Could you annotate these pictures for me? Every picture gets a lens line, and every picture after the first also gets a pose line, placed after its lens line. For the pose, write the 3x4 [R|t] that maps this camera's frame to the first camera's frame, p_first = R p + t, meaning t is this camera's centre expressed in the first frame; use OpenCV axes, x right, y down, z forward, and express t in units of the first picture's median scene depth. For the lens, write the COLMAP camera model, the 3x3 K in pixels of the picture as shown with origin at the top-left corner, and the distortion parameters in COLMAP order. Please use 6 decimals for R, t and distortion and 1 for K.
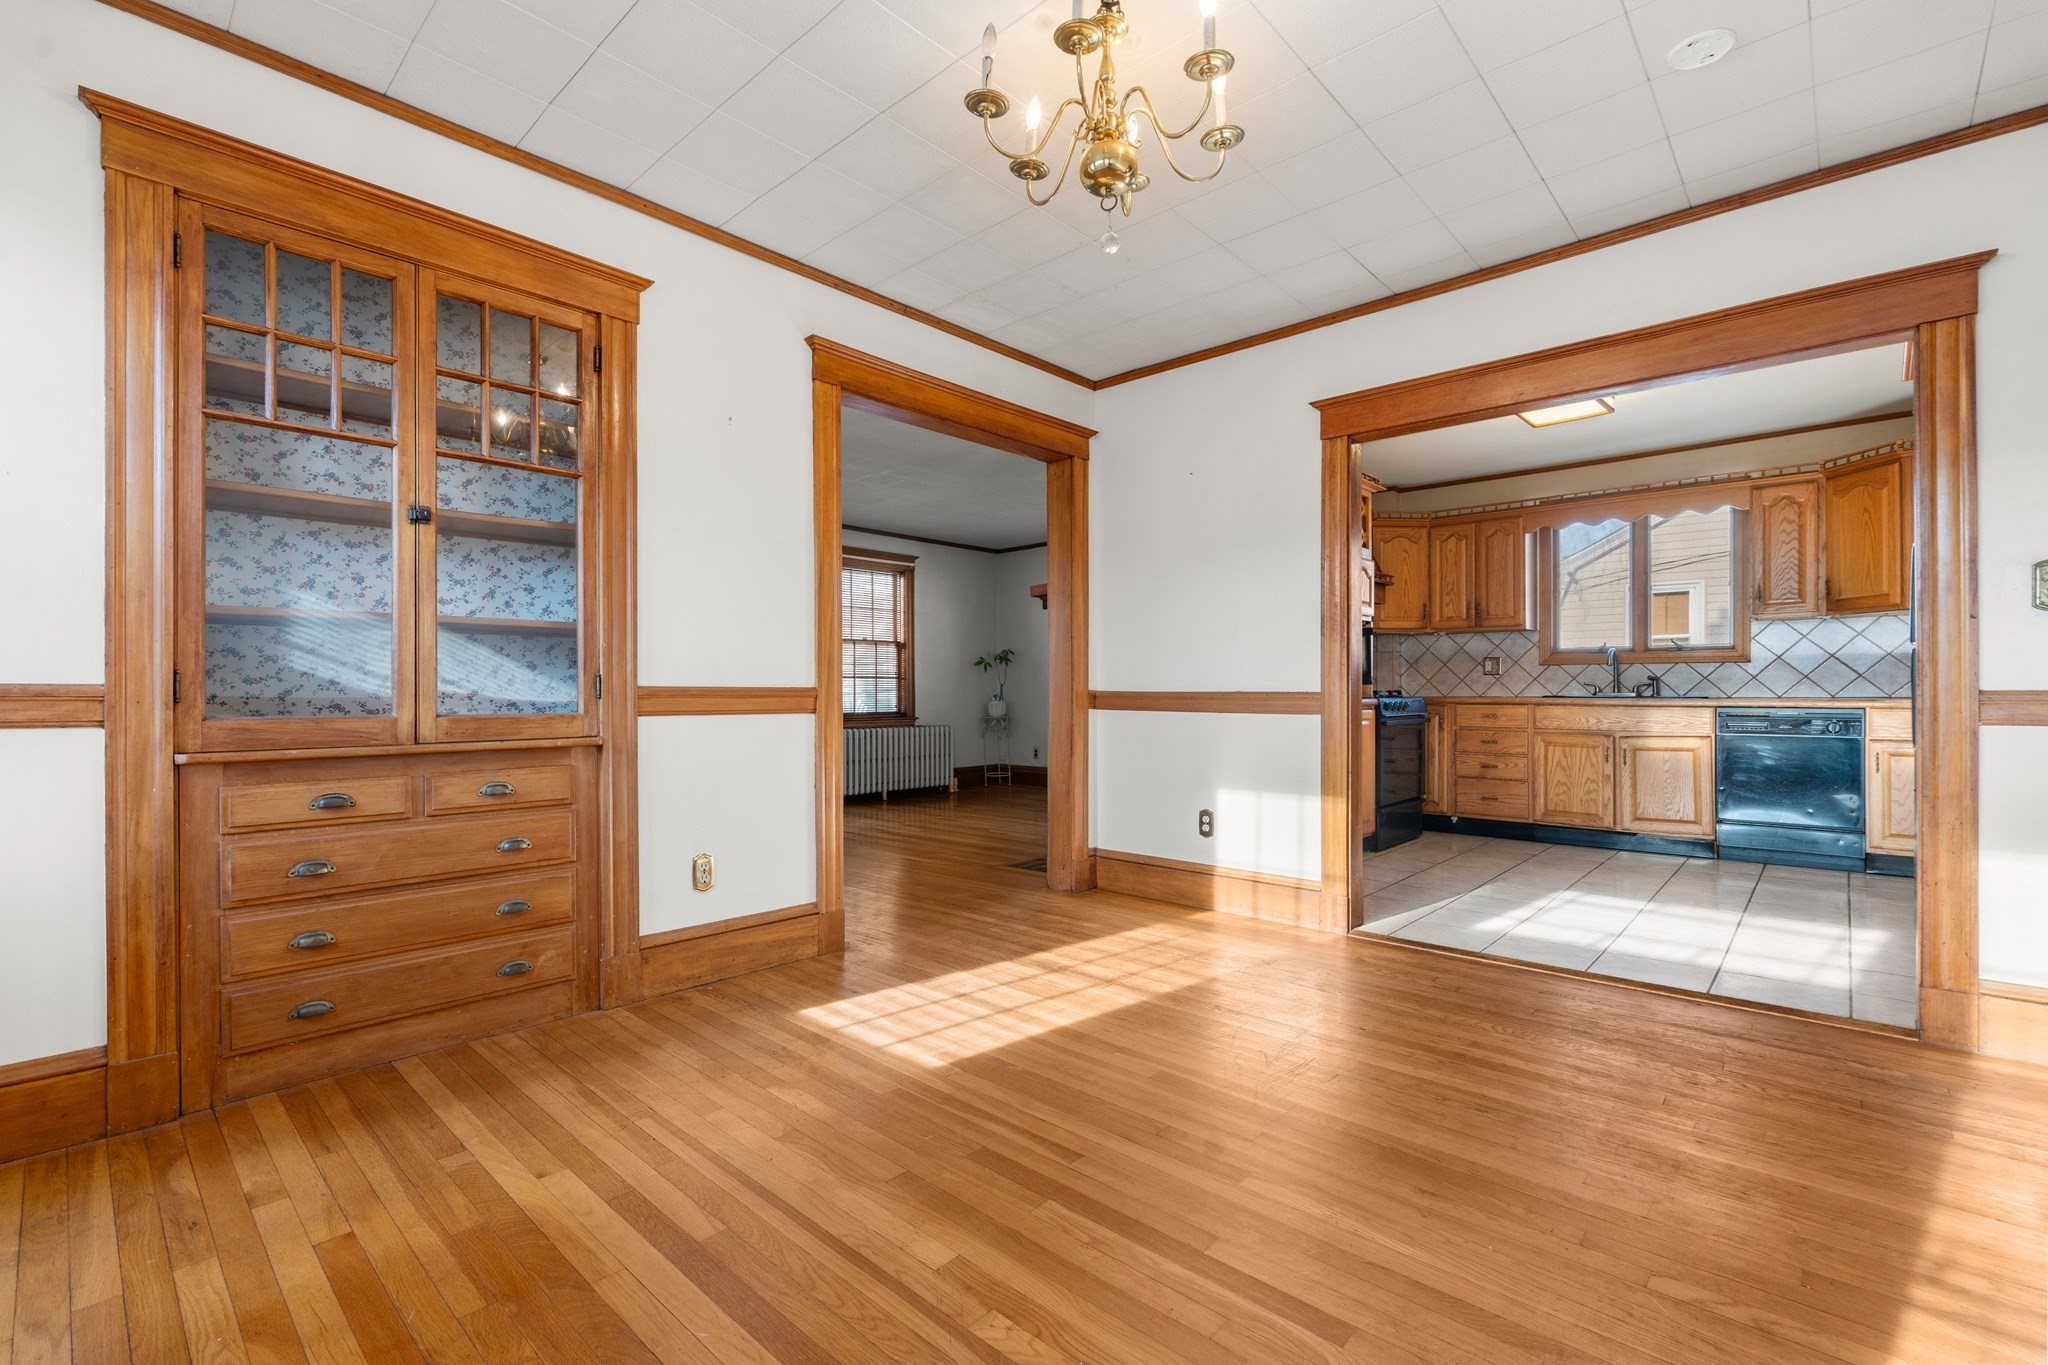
lens RADIAL K [[911.4, 0, 1030.2], [0, 911.4, 687.5], [0, 0, 1]] dist [-0.002199, -0.000768]
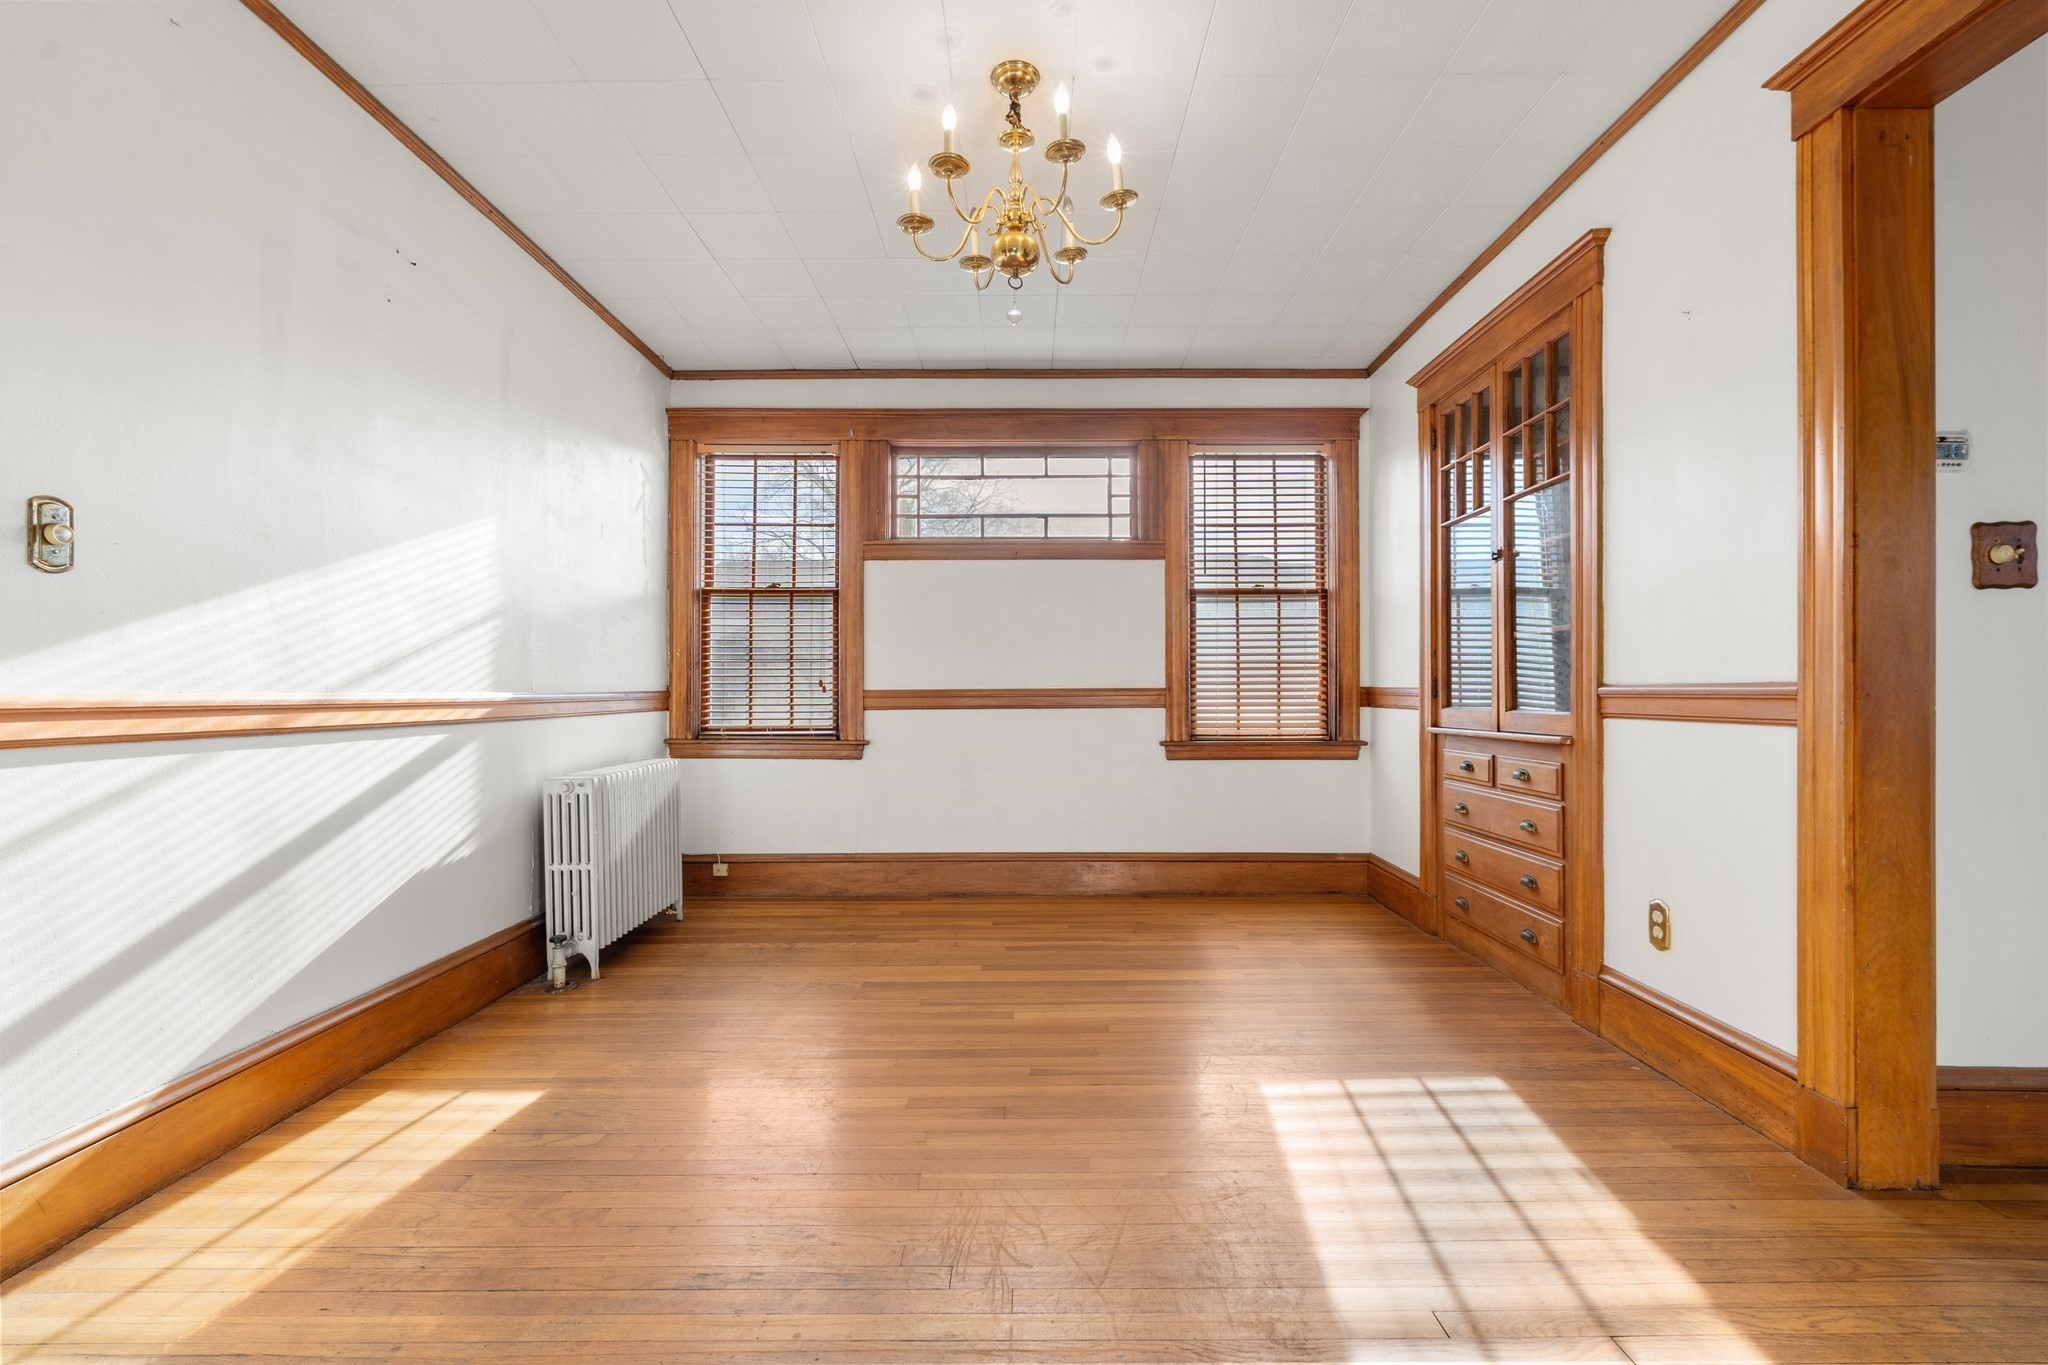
lens RADIAL K [[911.4, 0, 1026.5], [0, 911.4, 672.8], [0, 0, 1]] dist [-0.002199, -0.000768]
pose [[-0.732442, -0.018858, -0.680568, 0.315817], [-0.003987, 0.999718, -0.023410, 0.003663], [0.680818, -0.014433, -0.732311, 0.662344]]
